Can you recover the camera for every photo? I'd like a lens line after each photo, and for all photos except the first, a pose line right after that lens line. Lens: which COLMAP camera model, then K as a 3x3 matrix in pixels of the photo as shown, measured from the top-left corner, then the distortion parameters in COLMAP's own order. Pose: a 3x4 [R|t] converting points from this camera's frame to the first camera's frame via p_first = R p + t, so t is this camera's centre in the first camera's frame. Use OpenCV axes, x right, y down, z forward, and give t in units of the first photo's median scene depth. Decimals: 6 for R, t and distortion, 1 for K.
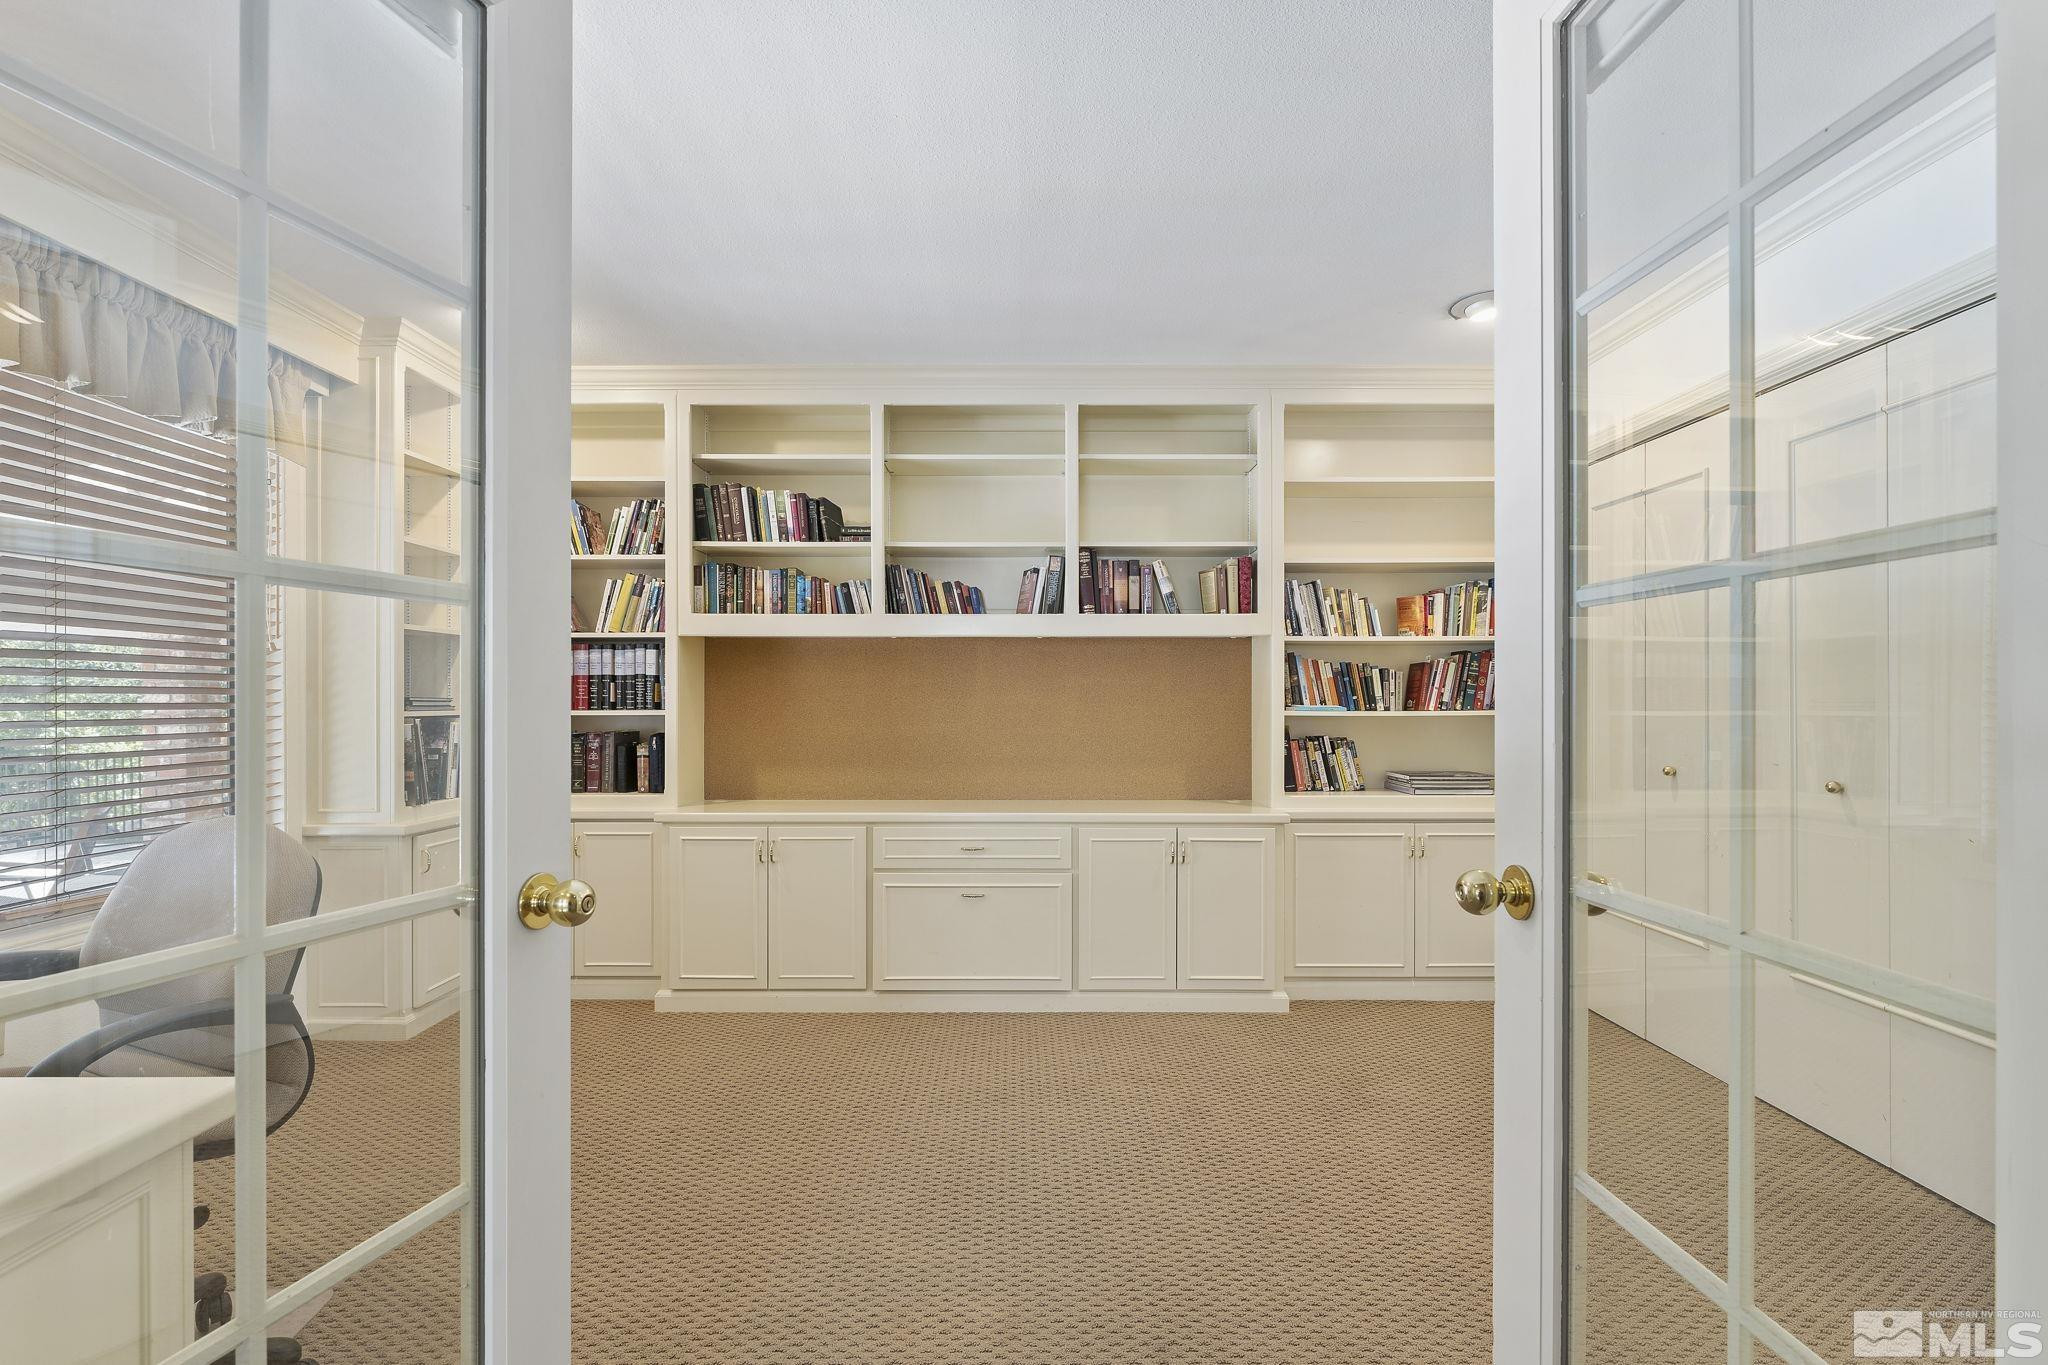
lens RADIAL K [[972.0, 0, 996.1], [0, 972.0, 702.0], [0, 0, 1]] dist [0.001191, -0.000057]
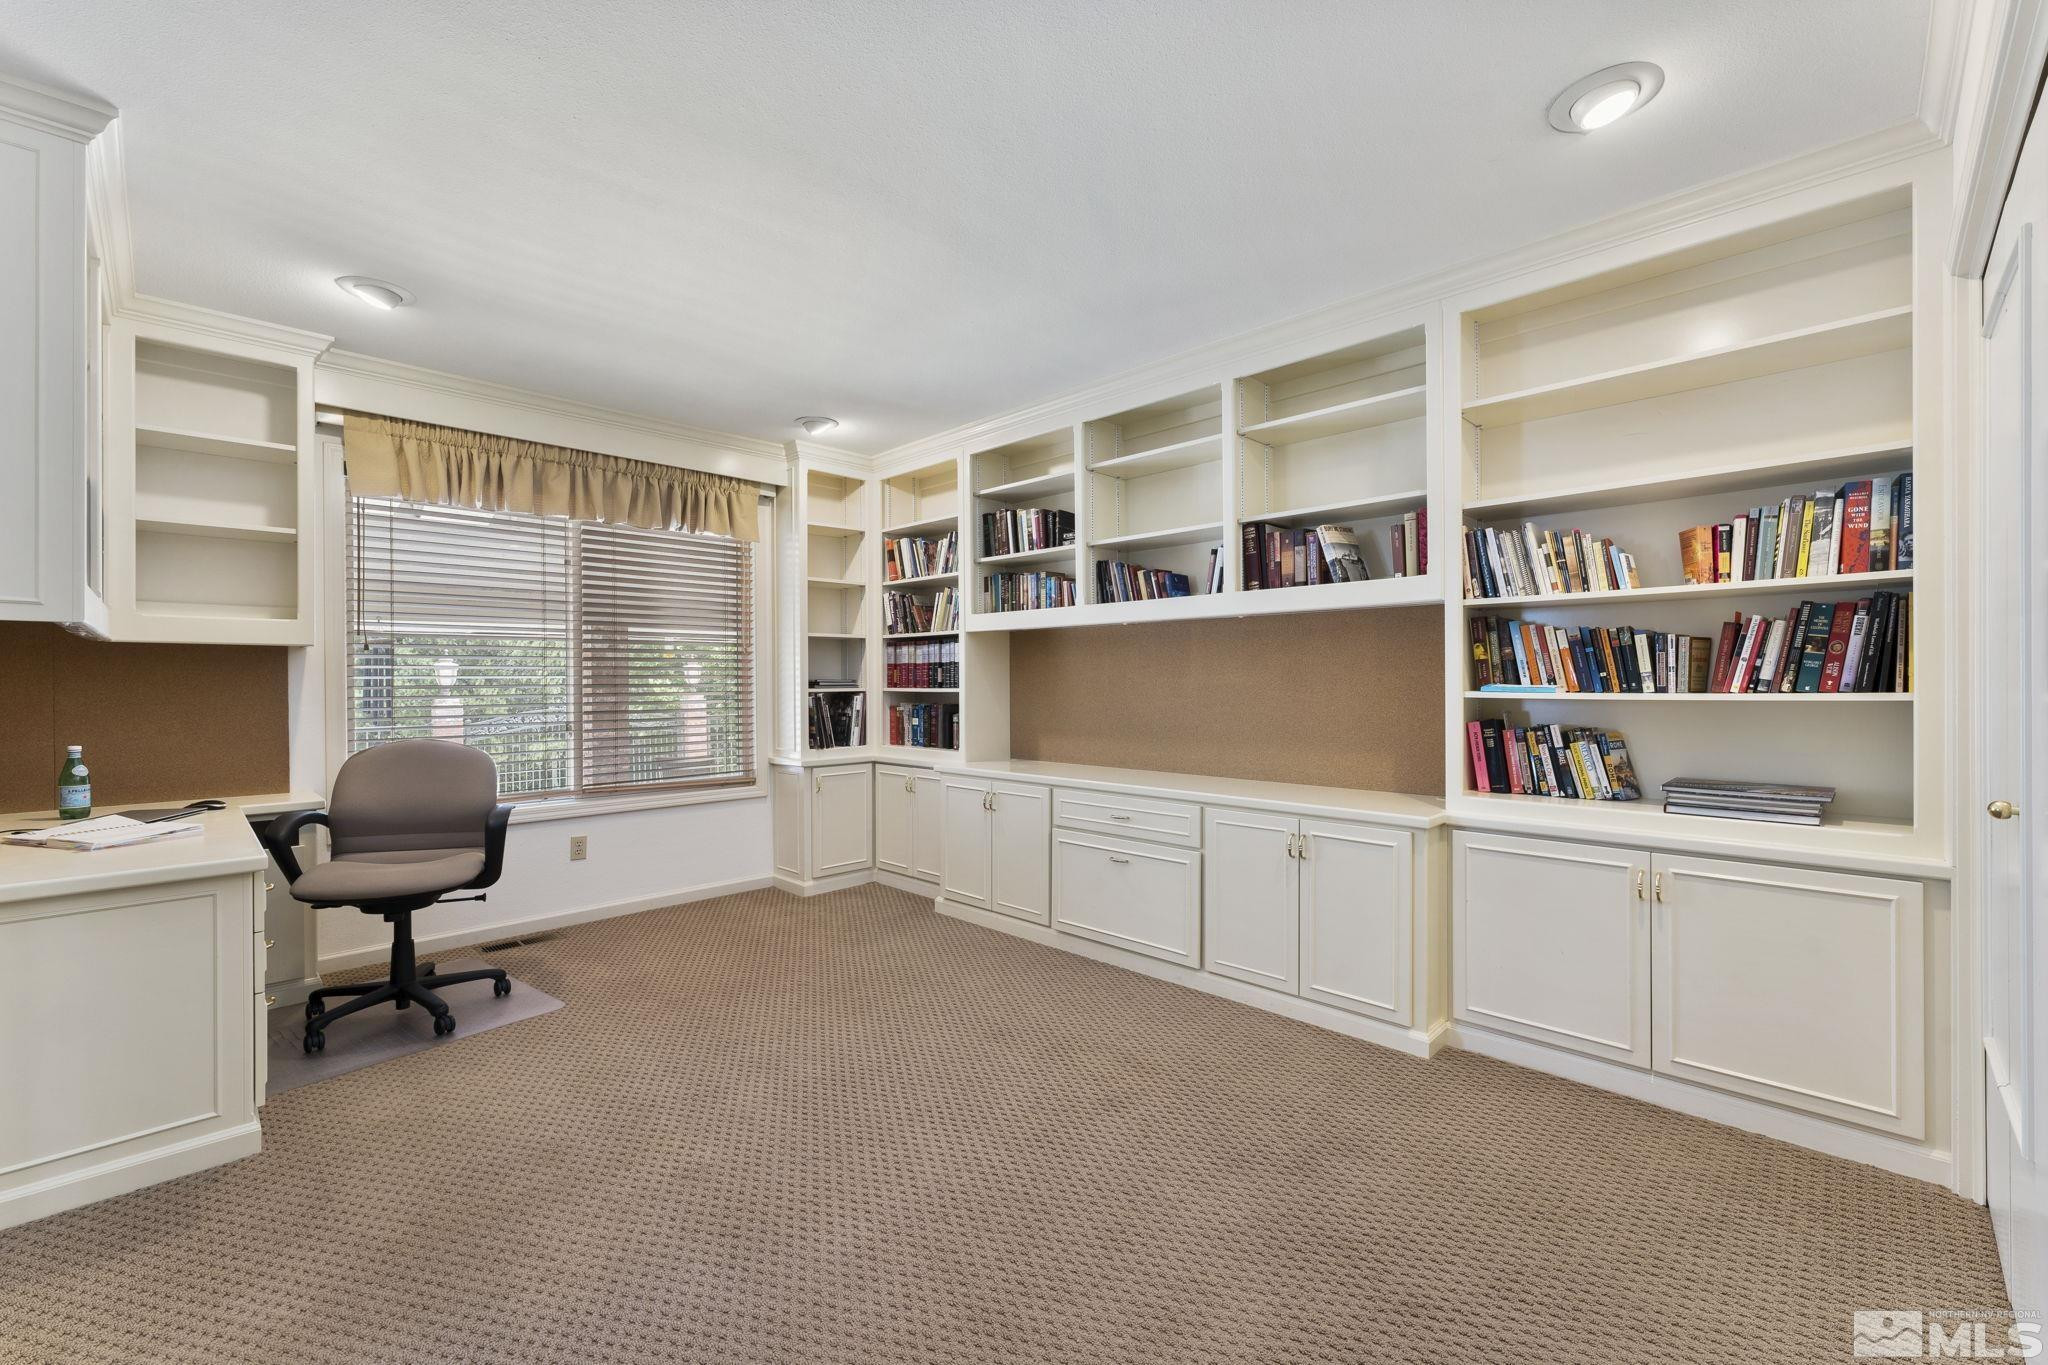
lens RADIAL K [[837.7, 0, 1012.5], [0, 837.7, 681.9], [0, 0, 1]] dist [-0.000133, -0.000328]
pose [[0.708103, -0.001699, -0.706107, 0.510686], [0.005119, 0.999983, 0.002727, -0.002814], [0.706091, -0.005546, 0.708100, 0.235241]]
